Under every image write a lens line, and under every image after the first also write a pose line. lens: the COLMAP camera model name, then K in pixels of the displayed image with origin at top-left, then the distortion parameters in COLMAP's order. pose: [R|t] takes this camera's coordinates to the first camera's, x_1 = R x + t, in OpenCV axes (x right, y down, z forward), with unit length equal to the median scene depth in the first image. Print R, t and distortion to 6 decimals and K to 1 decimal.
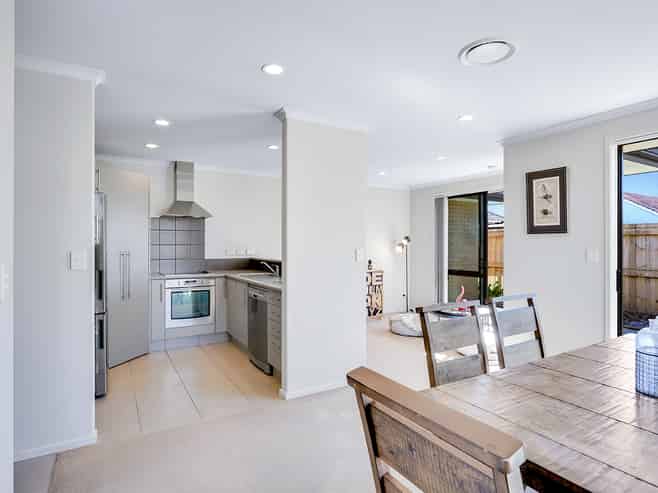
lens RADIAL K [[377.0, 0, 329.9], [0, 377.0, 244.6], [0, 0, 1]] dist [-0.005263, 0.001760]
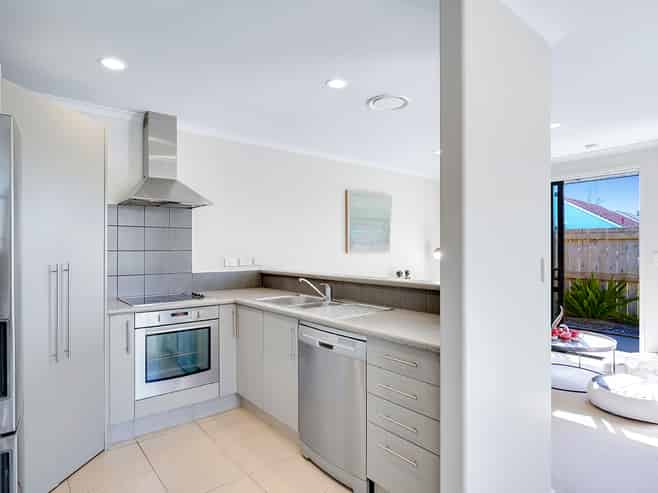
lens RADIAL K [[377.0, 0, 328.6], [0, 377.0, 248.6], [0, 0, 1]] dist [-0.005263, 0.001760]
pose [[0.987766, -0.001867, 0.155930, -0.225990], [0.002194, 0.999996, -0.001922, -0.001401], [-0.155926, 0.002241, 0.987766, 0.378199]]
